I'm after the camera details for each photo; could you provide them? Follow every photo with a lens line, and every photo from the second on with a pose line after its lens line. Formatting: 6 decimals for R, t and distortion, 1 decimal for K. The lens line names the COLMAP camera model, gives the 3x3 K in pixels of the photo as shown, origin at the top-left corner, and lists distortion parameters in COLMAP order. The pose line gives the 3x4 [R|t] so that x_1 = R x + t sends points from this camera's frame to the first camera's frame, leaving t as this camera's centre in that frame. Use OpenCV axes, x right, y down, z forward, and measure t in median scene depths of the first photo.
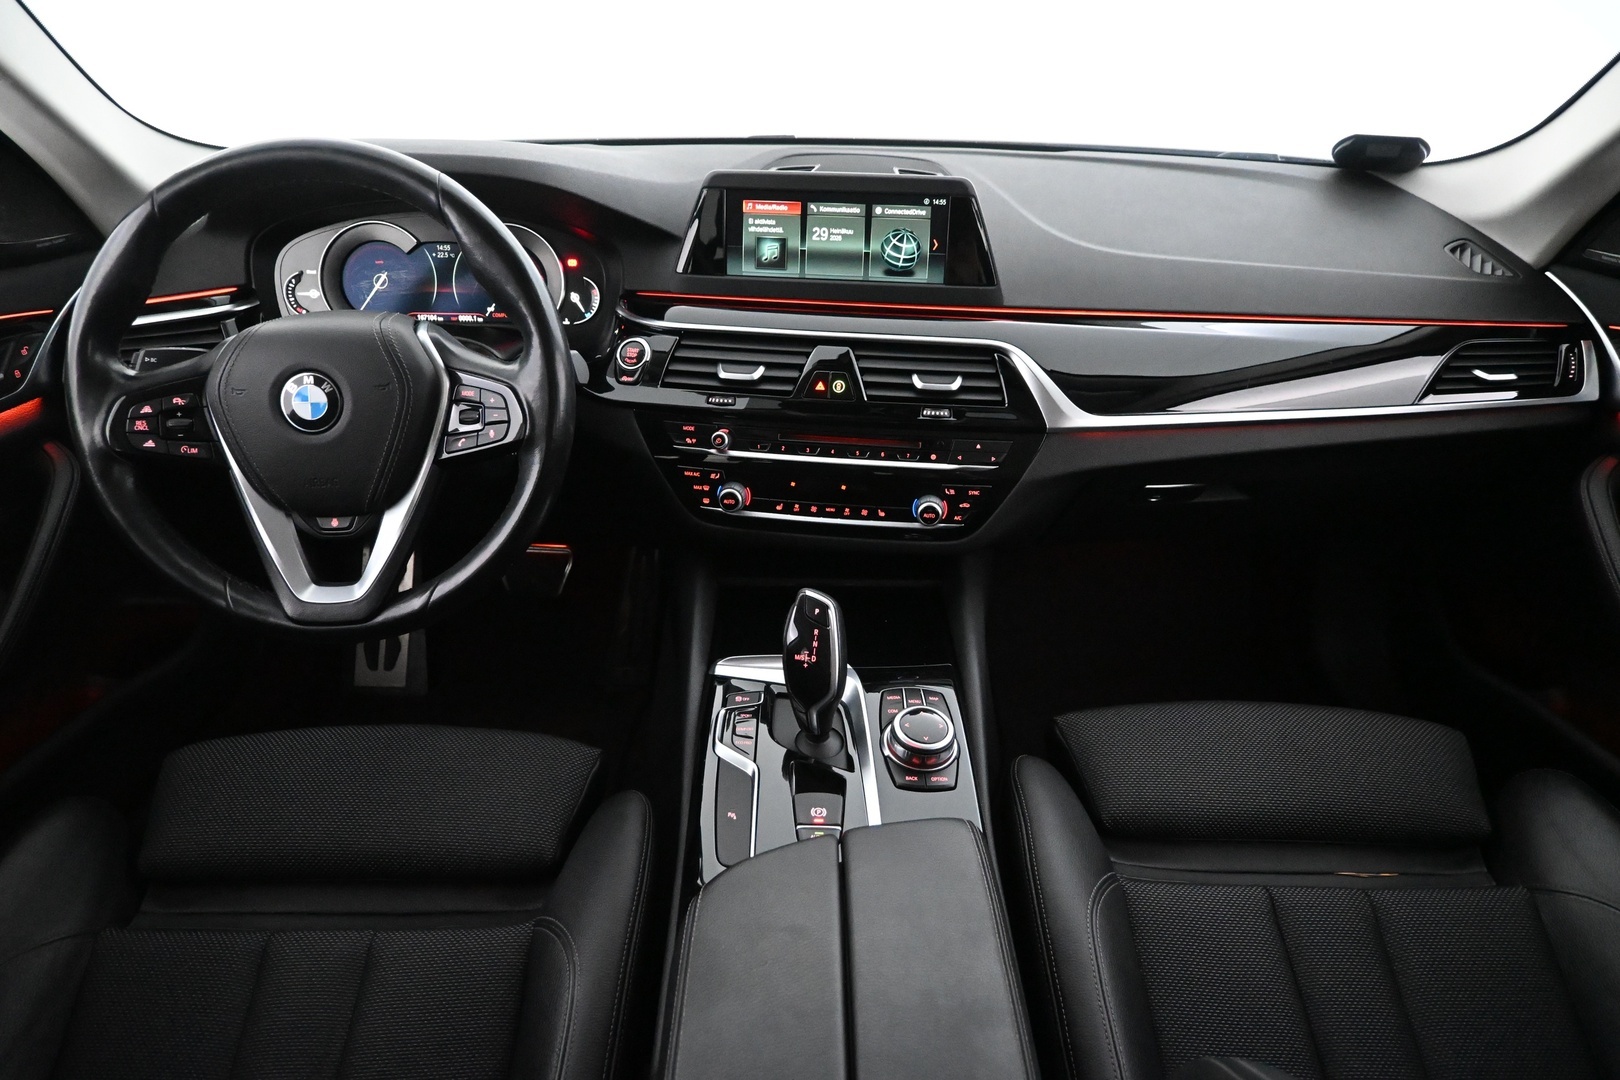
lens RADIAL K [[1103.6, 0, 812.3], [0, 1103.6, 550.2], [0, 0, 1]] dist [0.001754, -0.007987]
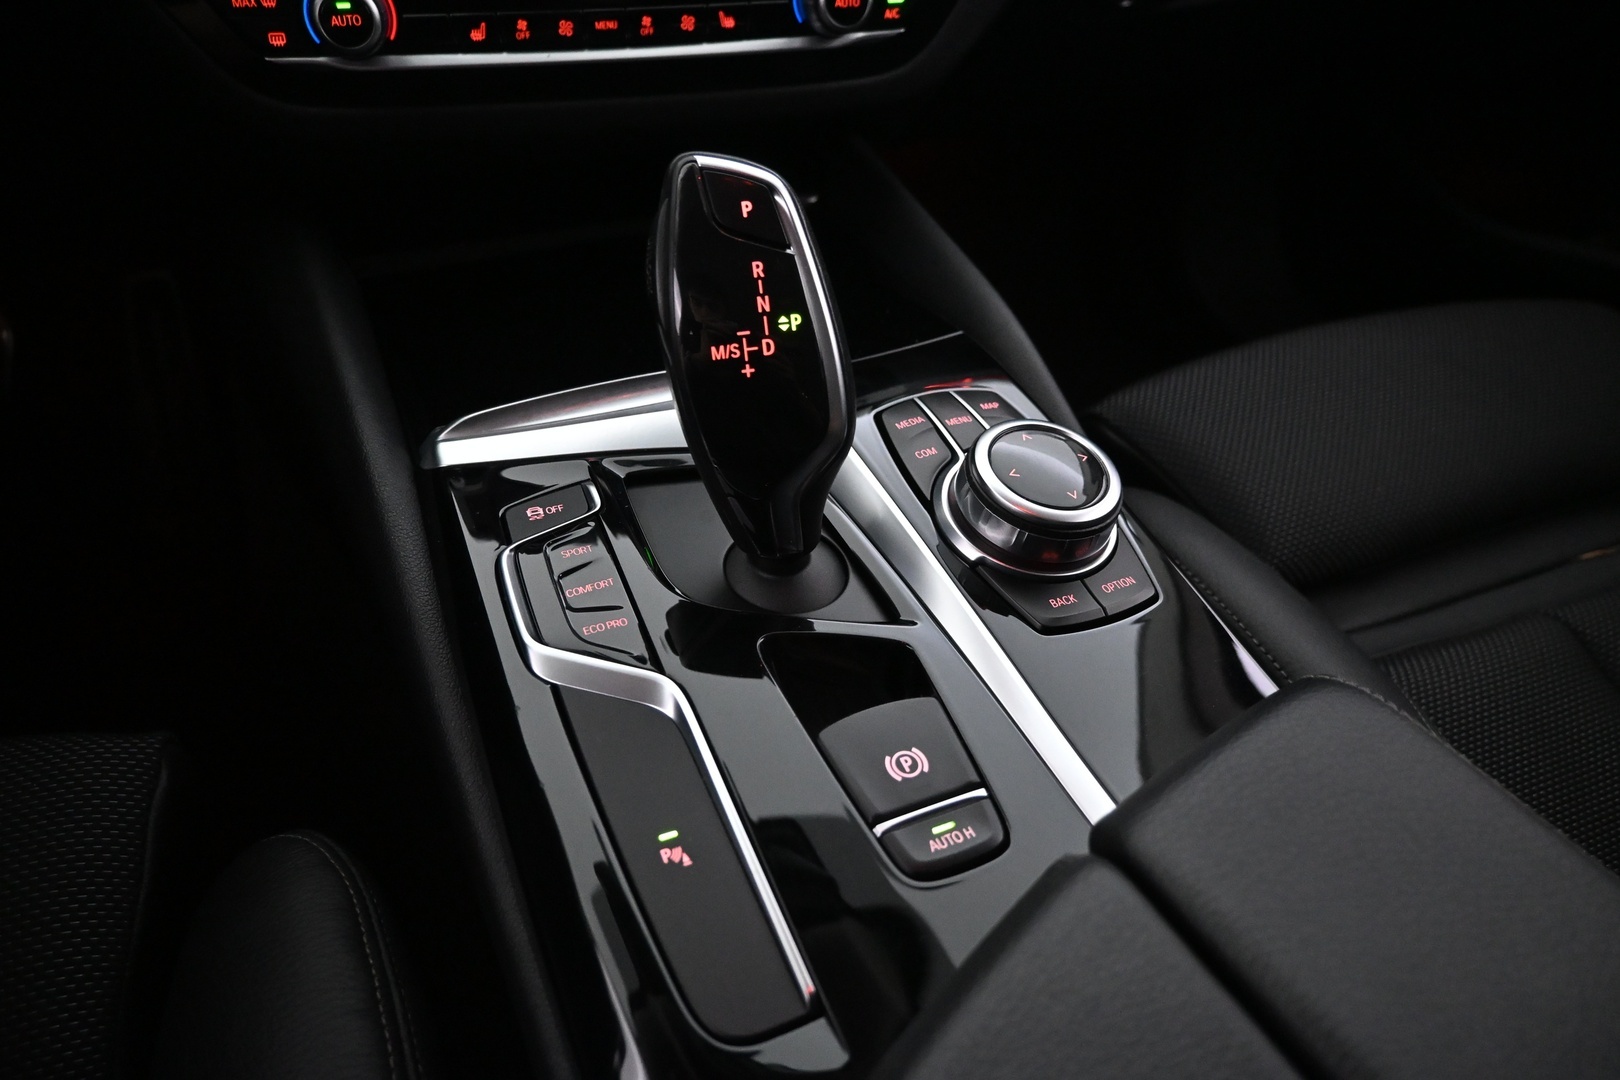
lens RADIAL K [[1103.6, 0, 815.5], [0, 1103.6, 550.3], [0, 0, 1]] dist [0.001754, -0.007987]
pose [[0.912018, -0.245751, 0.328375, -0.095883], [0.172177, 0.956056, 0.237300, 0.066563], [-0.372261, -0.159883, 0.914253, 0.557491]]
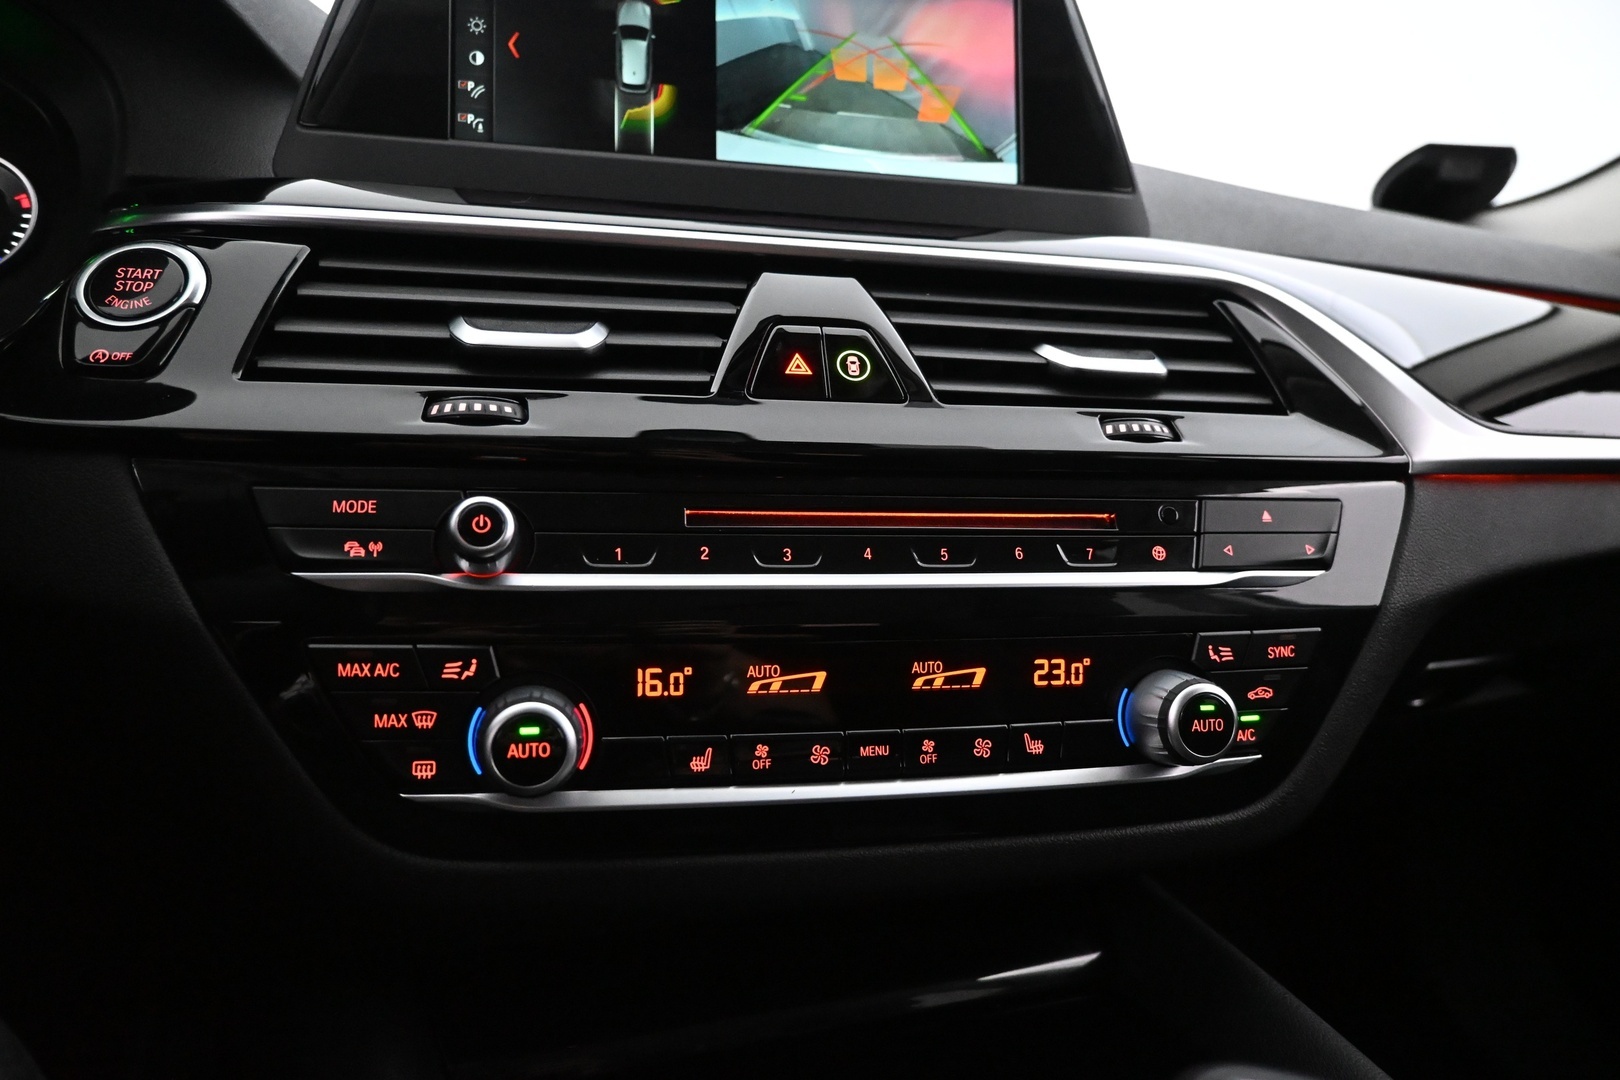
lens RADIAL K [[1103.6, 0, 808.6], [0, 1103.6, 539.5], [0, 0, 1]] dist [0.001754, -0.007987]
pose [[0.935679, -0.024246, 0.352017, -0.102626], [0.147598, 0.933056, -0.328057, 0.004855], [-0.320498, 0.358913, 0.876620, 0.721319]]
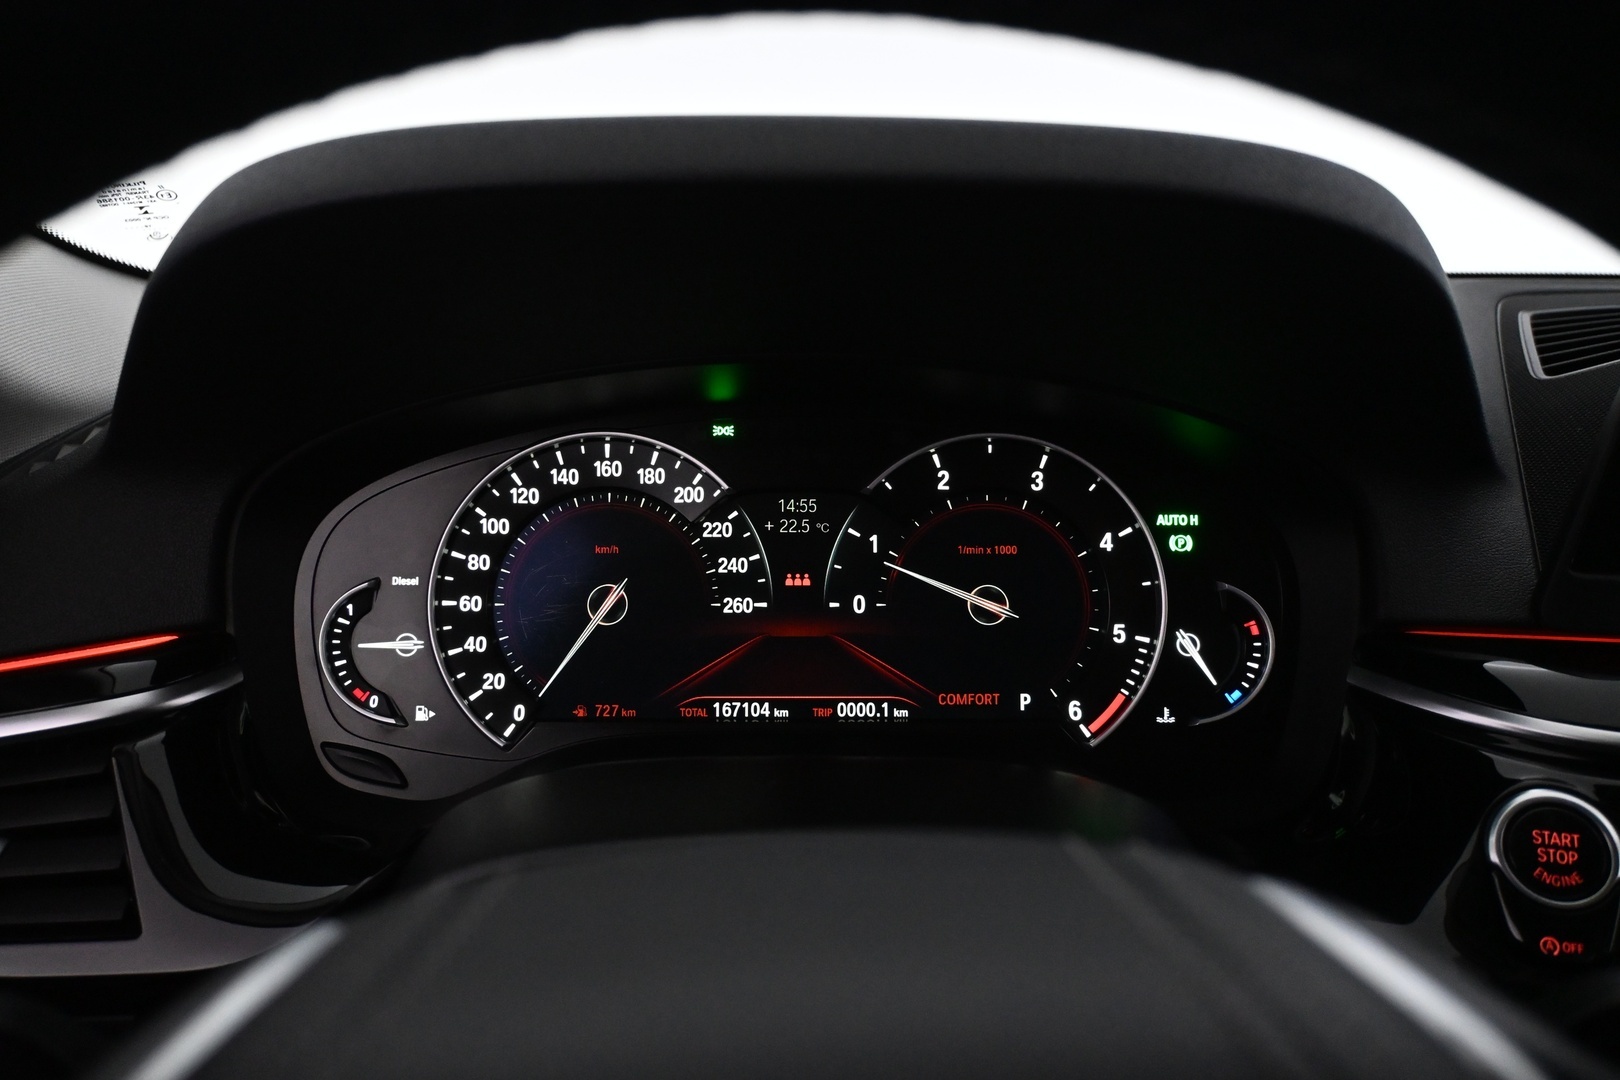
lens RADIAL K [[1221.2, 0, 804.4], [0, 1221.2, 544.7], [0, 0, 1]] dist [-0.005353, -0.000802]
pose [[0.999853, -0.016442, -0.004851, -0.354717], [0.014702, 0.967976, -0.250612, -0.180526], [0.008816, 0.250504, 0.968075, 0.685177]]
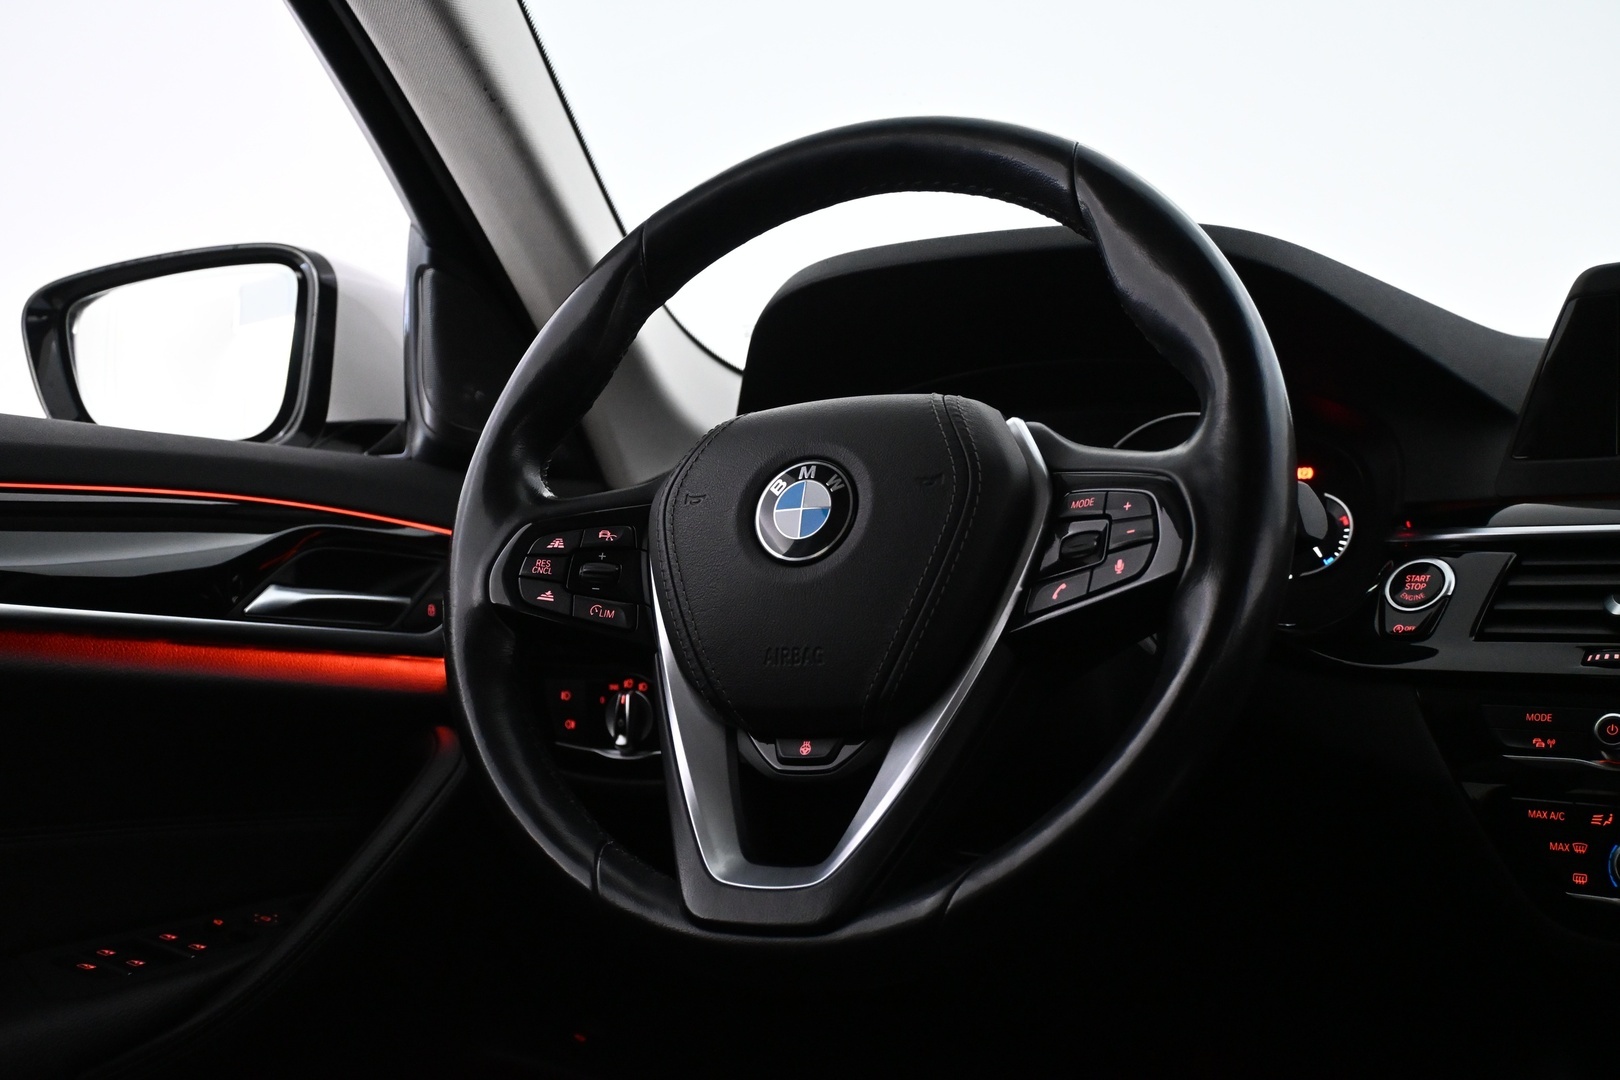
lens RADIAL K [[1704.8, 0, 821.3], [0, 1704.8, 537.7], [0, 0, 1]] dist [0.009570, 0.000000]
pose [[0.887767, -0.034634, -0.458989, -0.047468], [-0.189035, 0.881760, -0.432164, 0.189542], [0.419685, 0.470426, 0.776250, 0.279708]]
